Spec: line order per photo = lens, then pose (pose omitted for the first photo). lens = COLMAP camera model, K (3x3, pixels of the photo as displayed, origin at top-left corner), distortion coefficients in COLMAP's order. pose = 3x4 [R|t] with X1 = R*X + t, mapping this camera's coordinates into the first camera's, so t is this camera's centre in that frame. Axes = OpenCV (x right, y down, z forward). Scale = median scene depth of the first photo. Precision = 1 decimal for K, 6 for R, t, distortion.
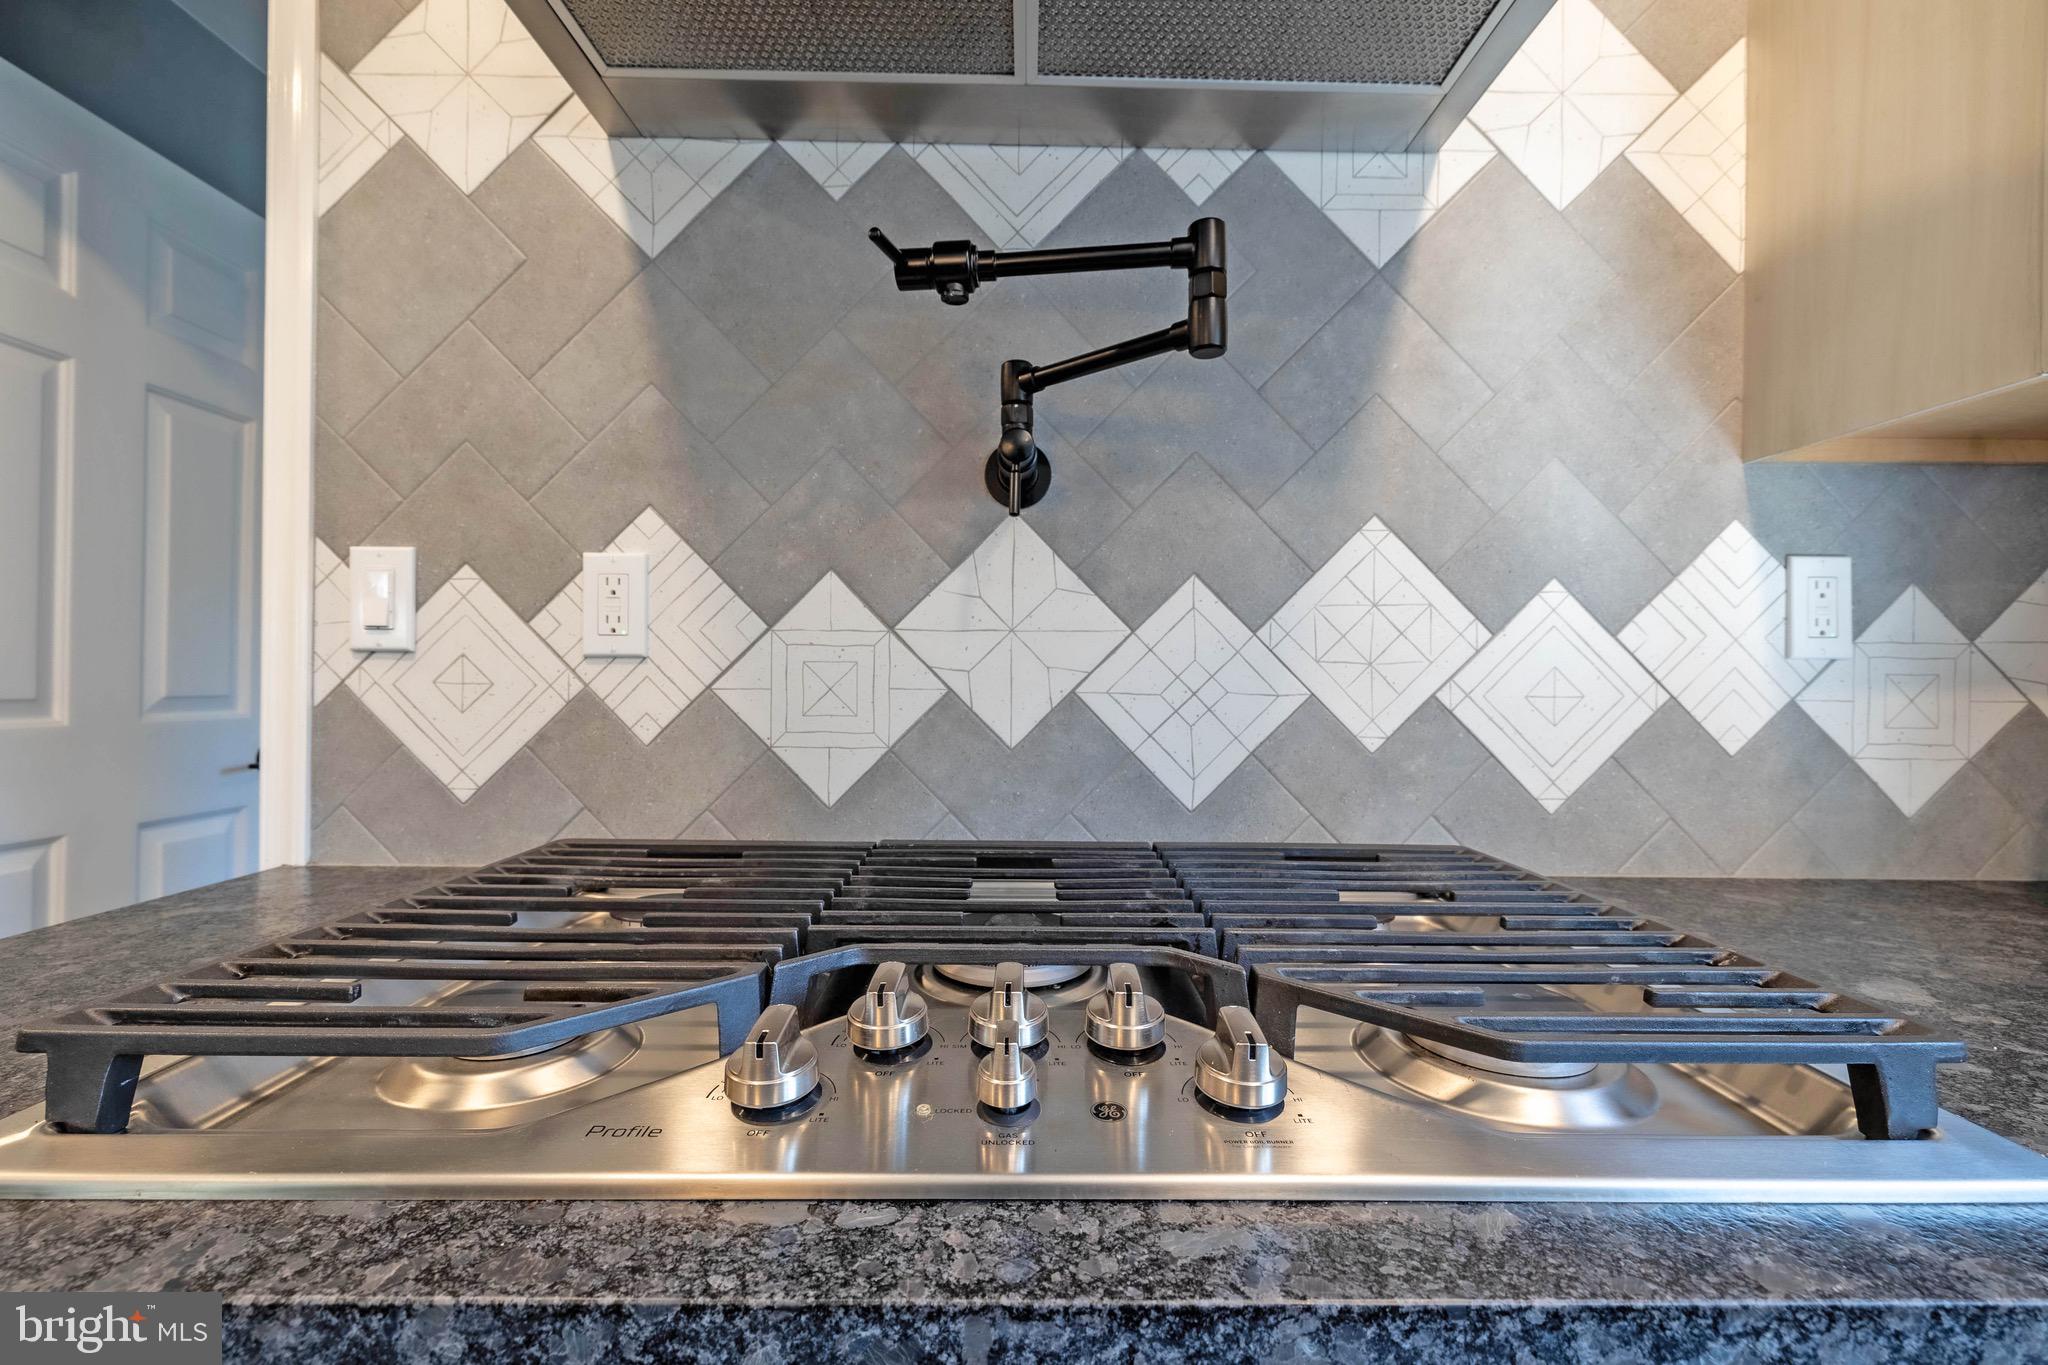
lens RADIAL K [[862.4, 0, 1029.3], [0, 862.4, 678.6], [0, 0, 1]] dist [0.000145, 0.000337]
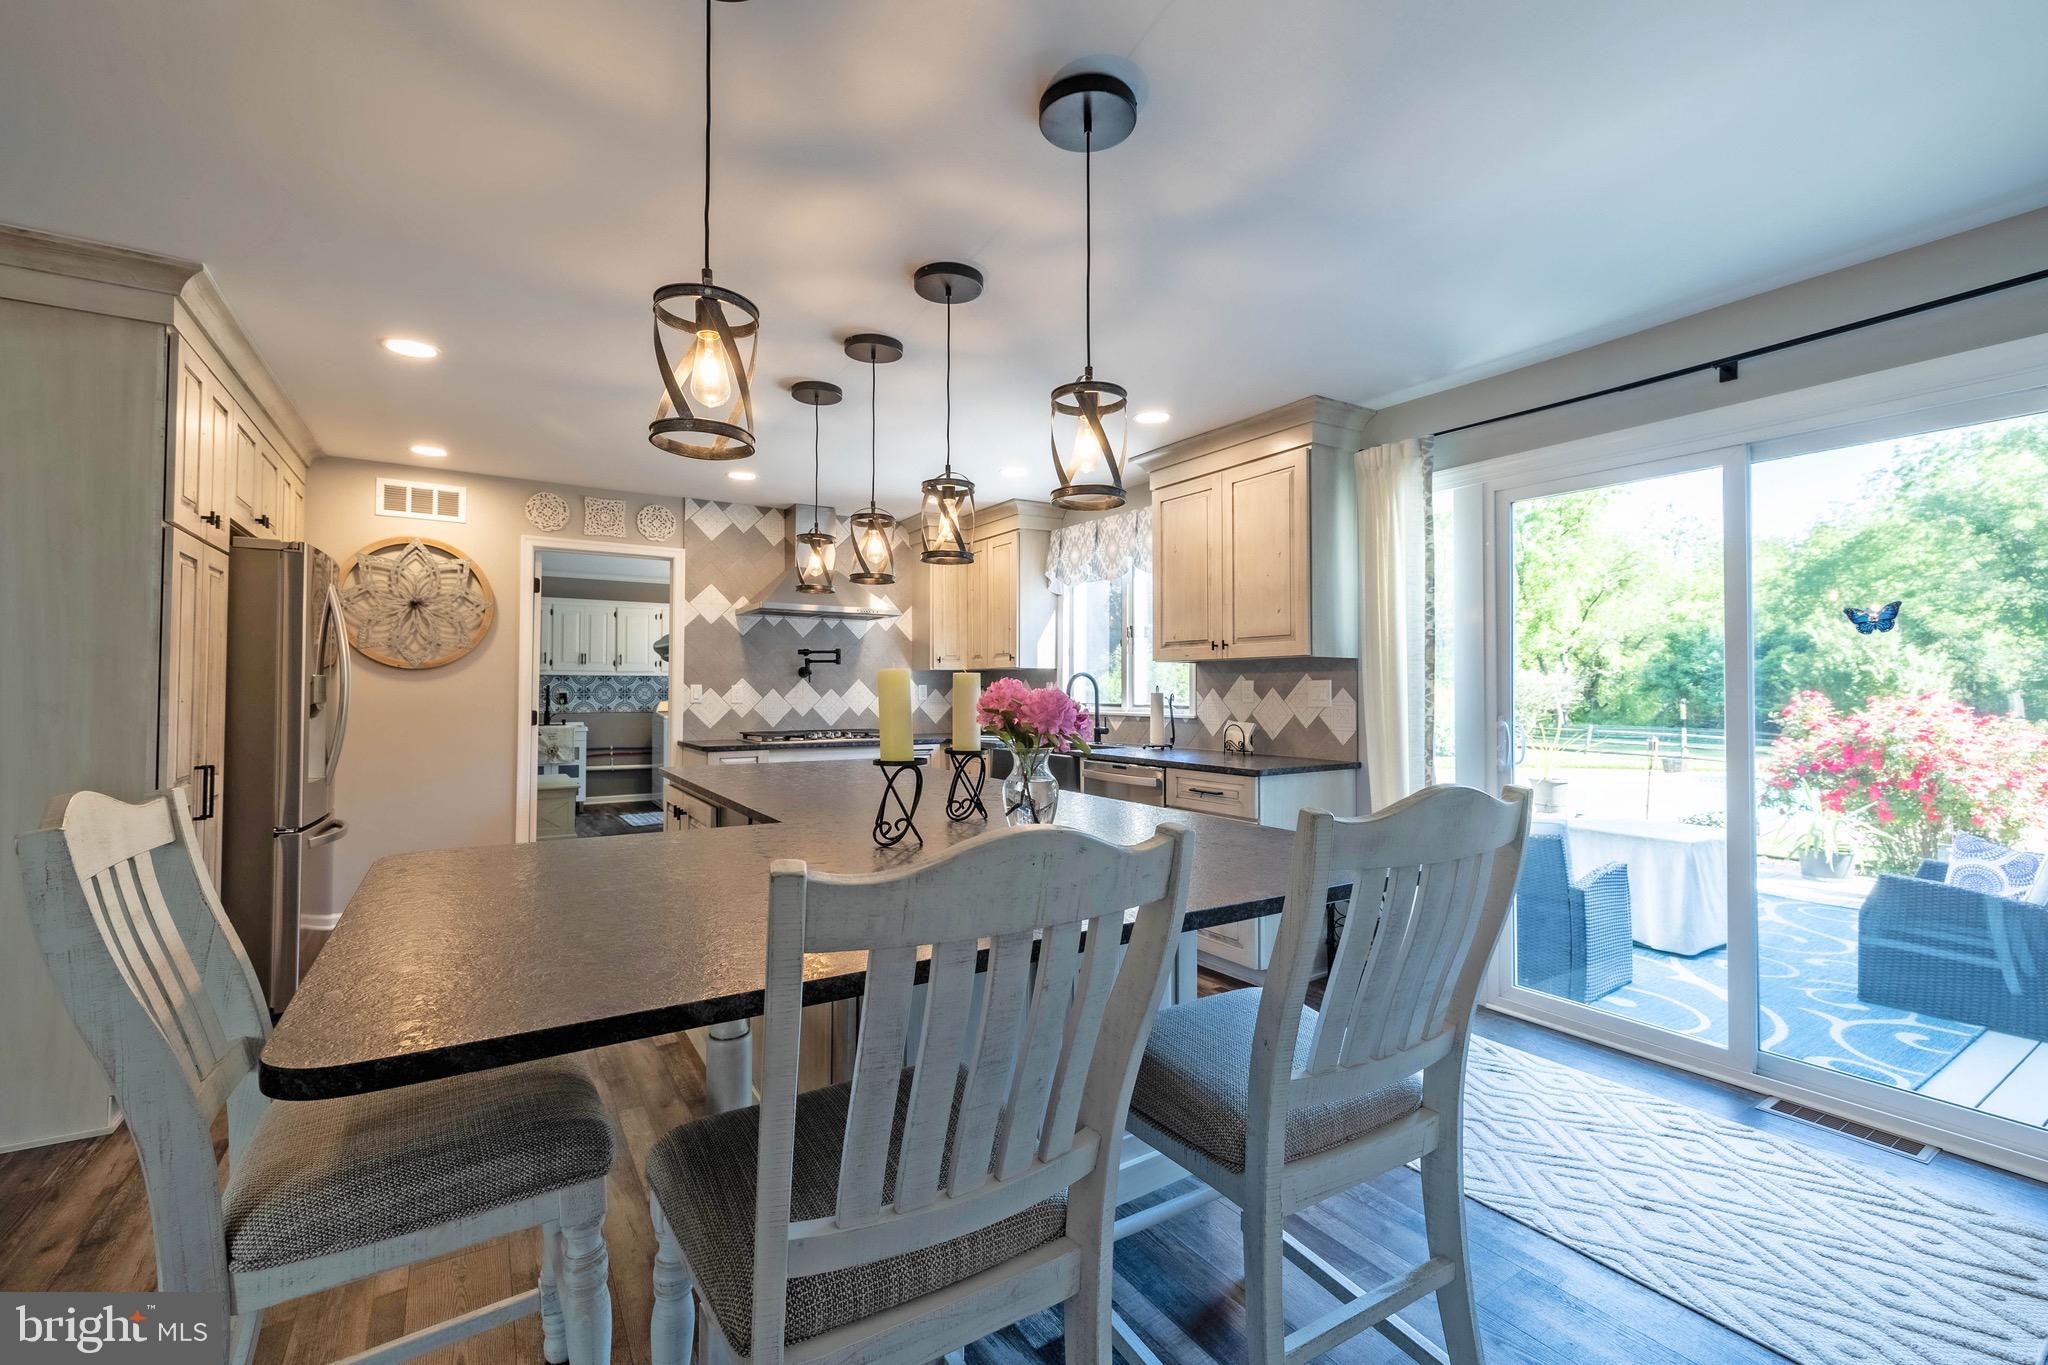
lens RADIAL K [[862.4, 0, 1023.0], [0, 862.4, 668.5], [0, 0, 1]] dist [0.000145, 0.000337]
pose [[0.846277, 0.004143, 0.532727, -1.958606], [0.008499, 0.999738, -0.021276, -0.118978], [-0.532676, 0.022533, 0.846019, -5.016576]]
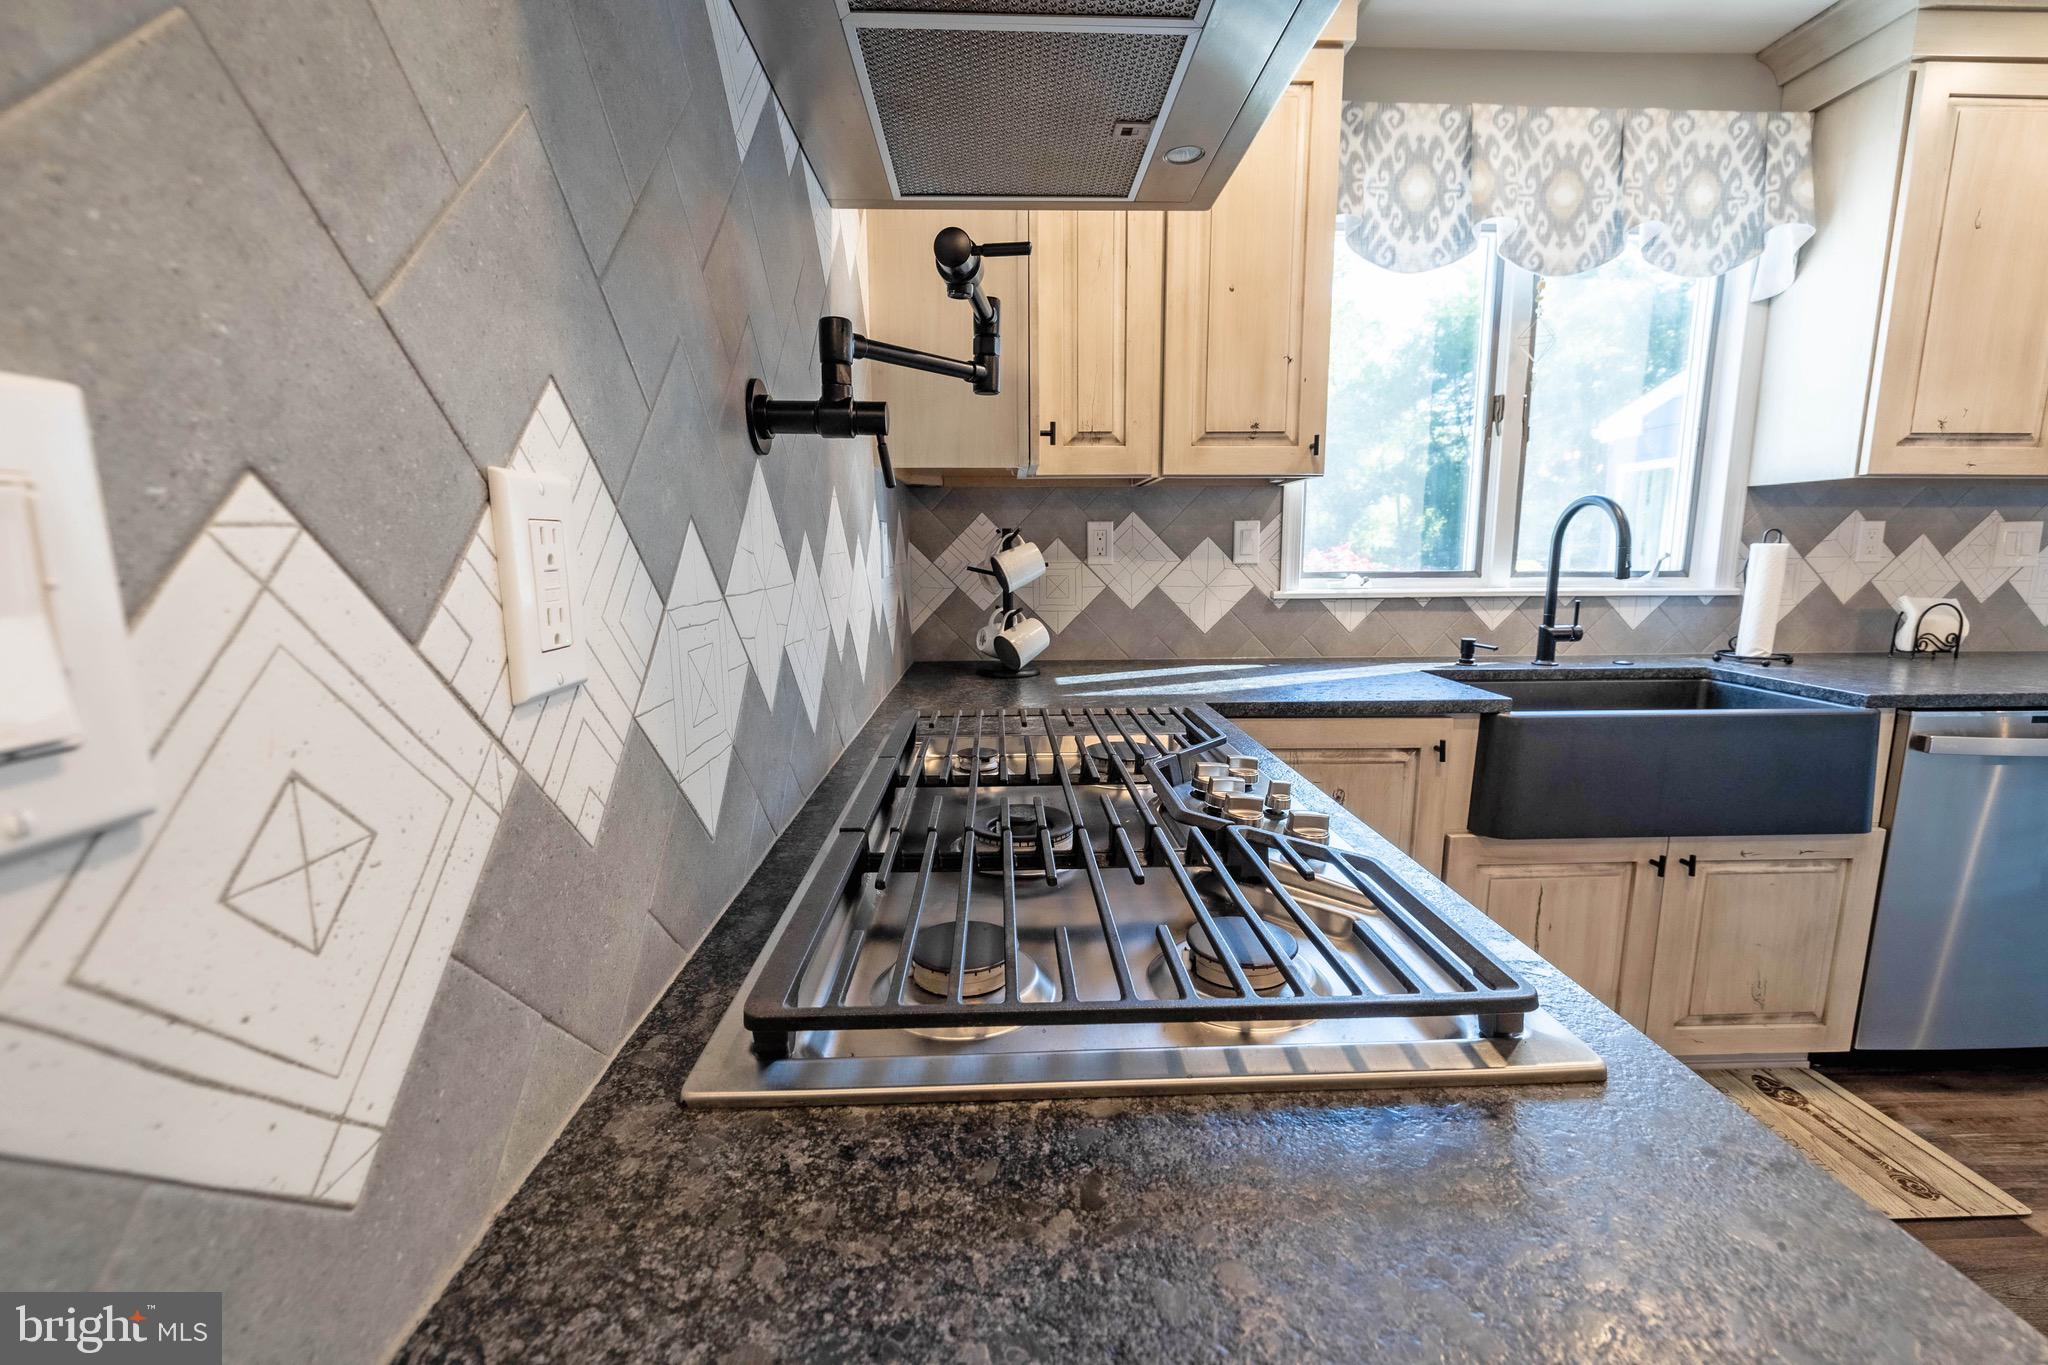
lens RADIAL K [[862.4, 0, 1024.2], [0, 862.4, 684.3], [0, 0, 1]] dist [0.000145, 0.000337]
pose [[-0.038937, -0.167358, 0.985127, -0.964789], [0.005724, 0.985821, 0.167702, -0.109740], [-0.999225, 0.012169, -0.037427, 0.752587]]
